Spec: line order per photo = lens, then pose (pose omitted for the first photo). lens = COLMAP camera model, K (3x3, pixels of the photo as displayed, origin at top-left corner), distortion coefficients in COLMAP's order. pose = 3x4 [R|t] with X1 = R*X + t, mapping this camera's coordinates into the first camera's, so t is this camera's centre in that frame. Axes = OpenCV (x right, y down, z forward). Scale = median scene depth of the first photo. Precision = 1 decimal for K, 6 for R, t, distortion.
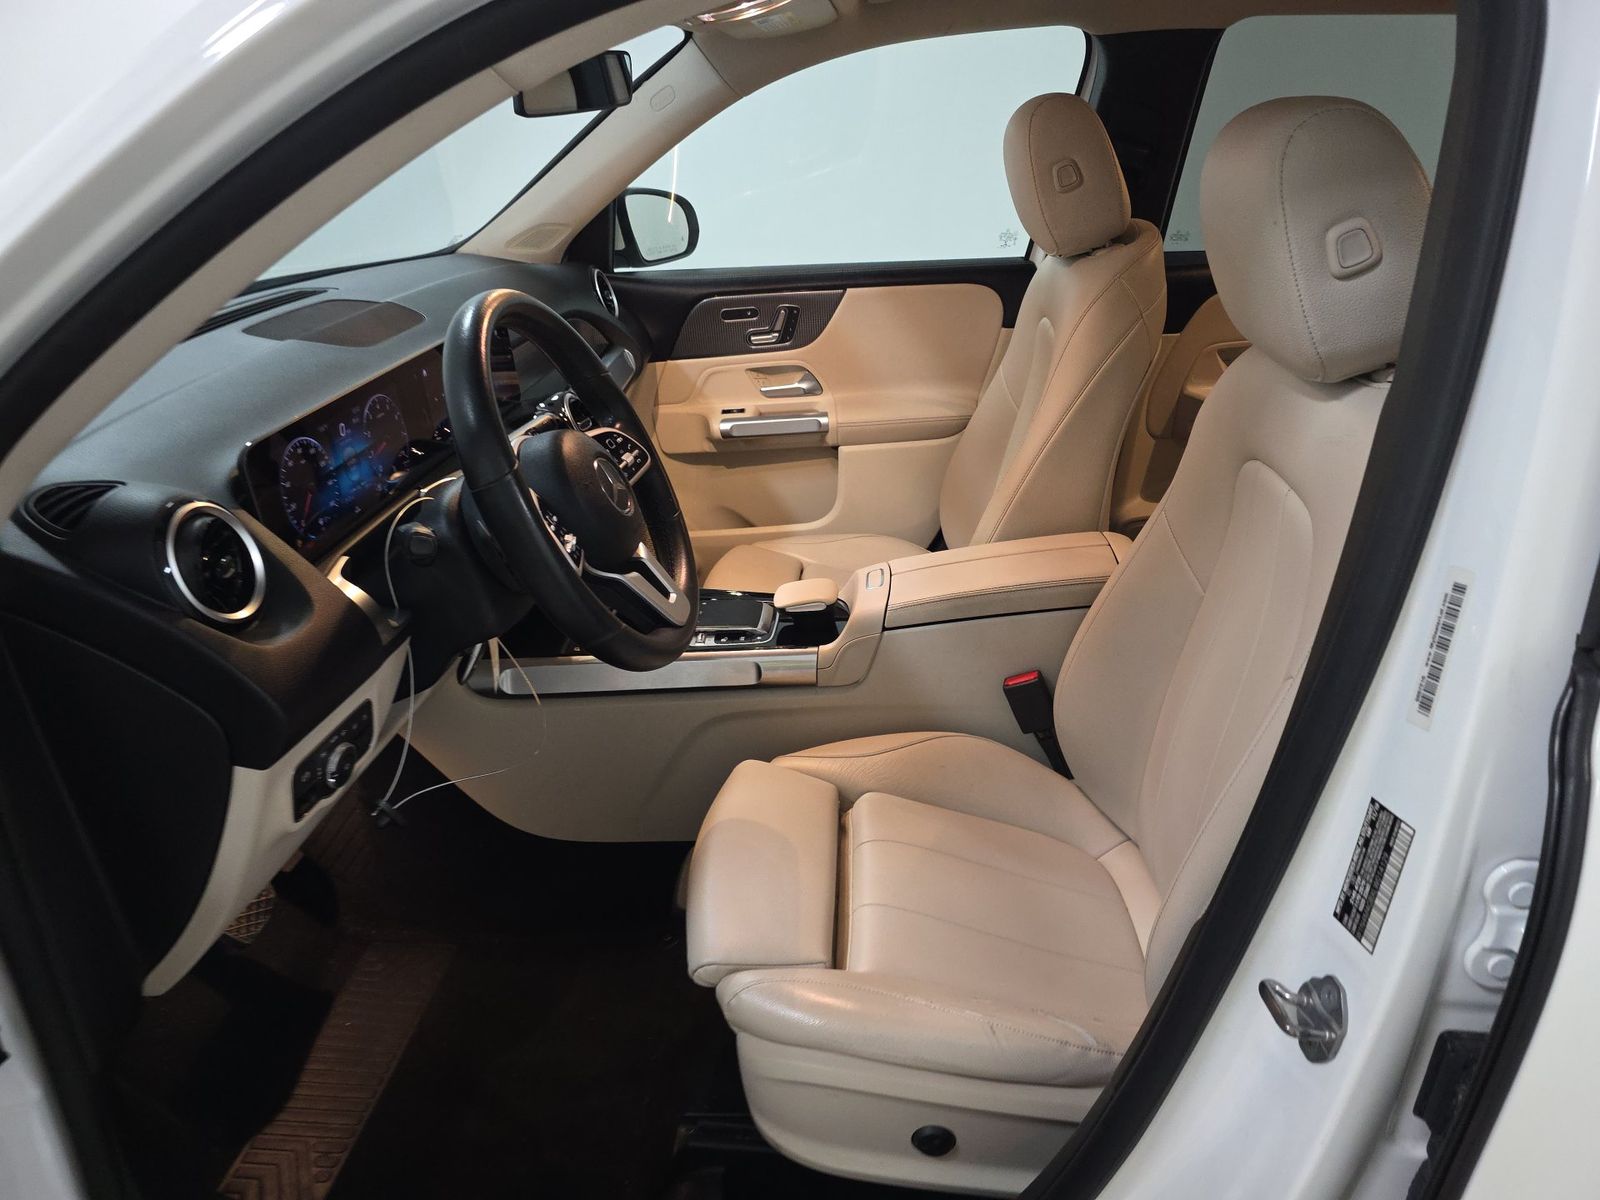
lens RADIAL K [[1135.4, 0, 811.6], [0, 1135.4, 597.1], [0, 0, 1]] dist [0.052247, -0.077265]
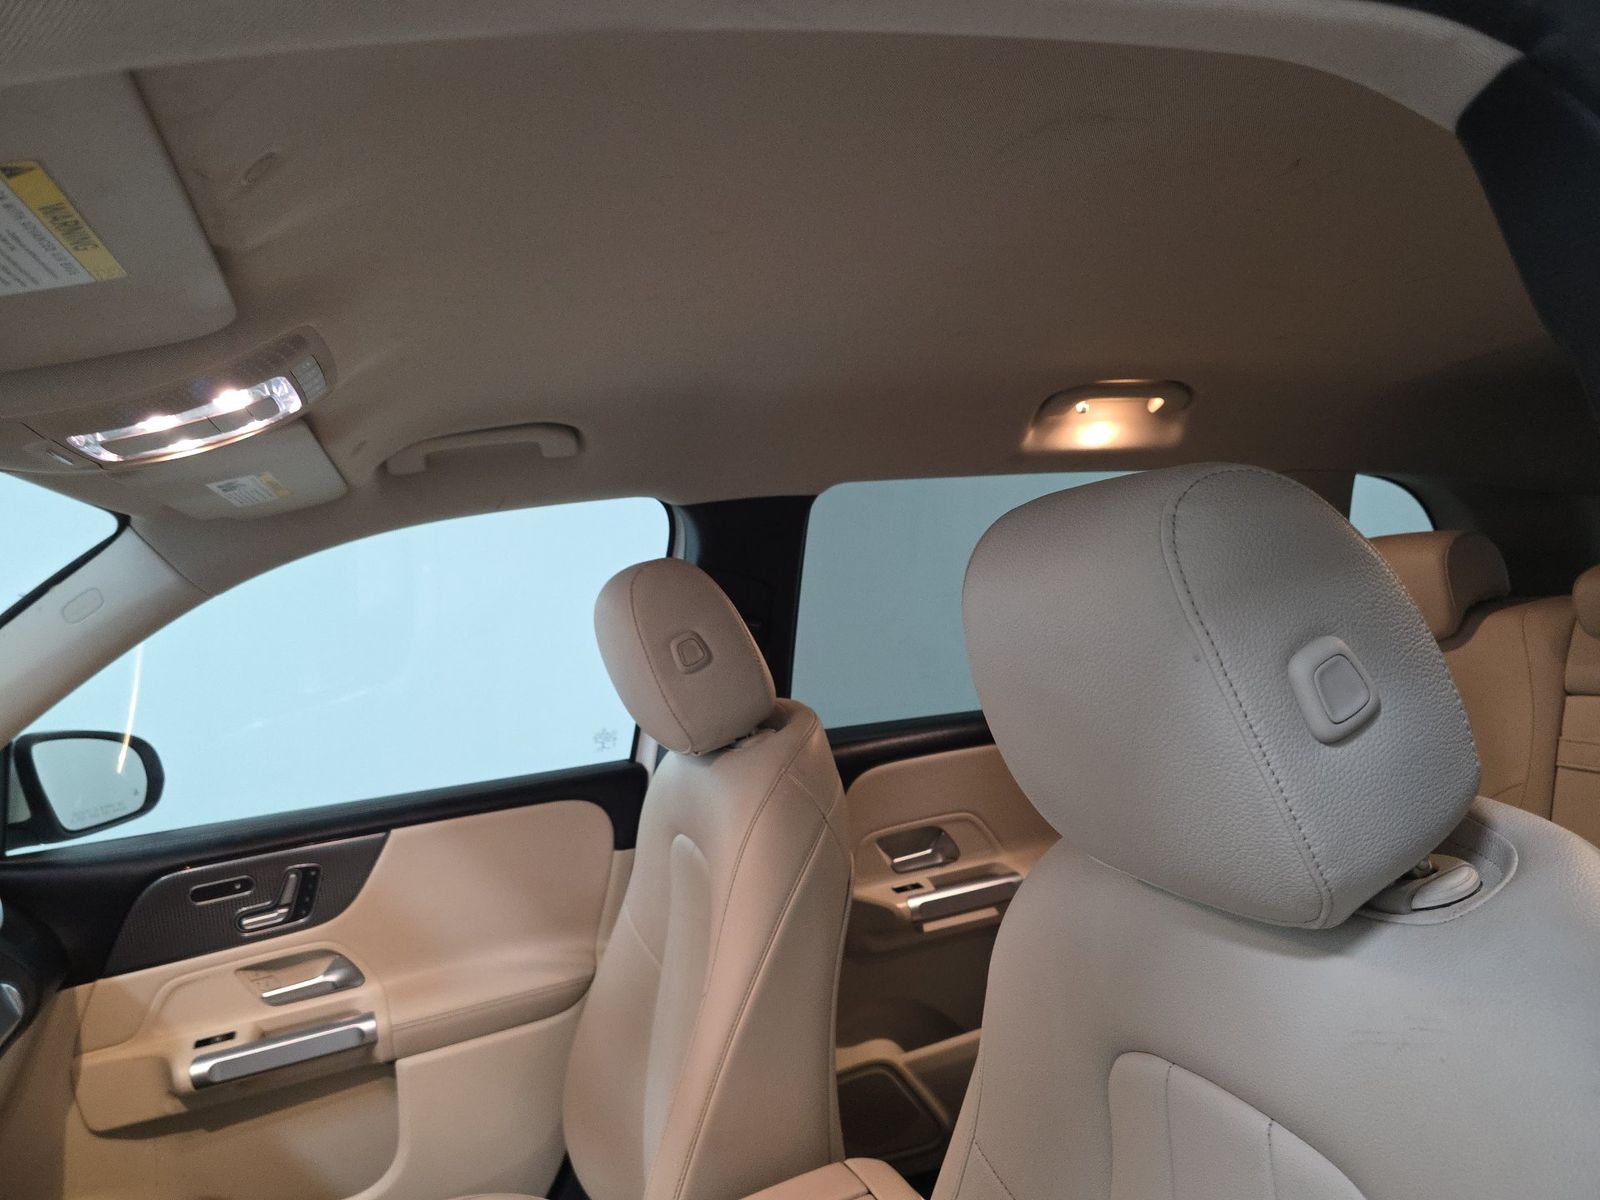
lens RADIAL K [[1118.1, 0, 844.2], [0, 1118.1, 602.2], [0, 0, 1]] dist [0.045458, -0.052607]
pose [[0.914169, -0.062567, 0.400476, 0.016613], [0.221091, 0.905064, -0.363287, -0.077764], [-0.339727, 0.420647, 0.841214, 0.239126]]
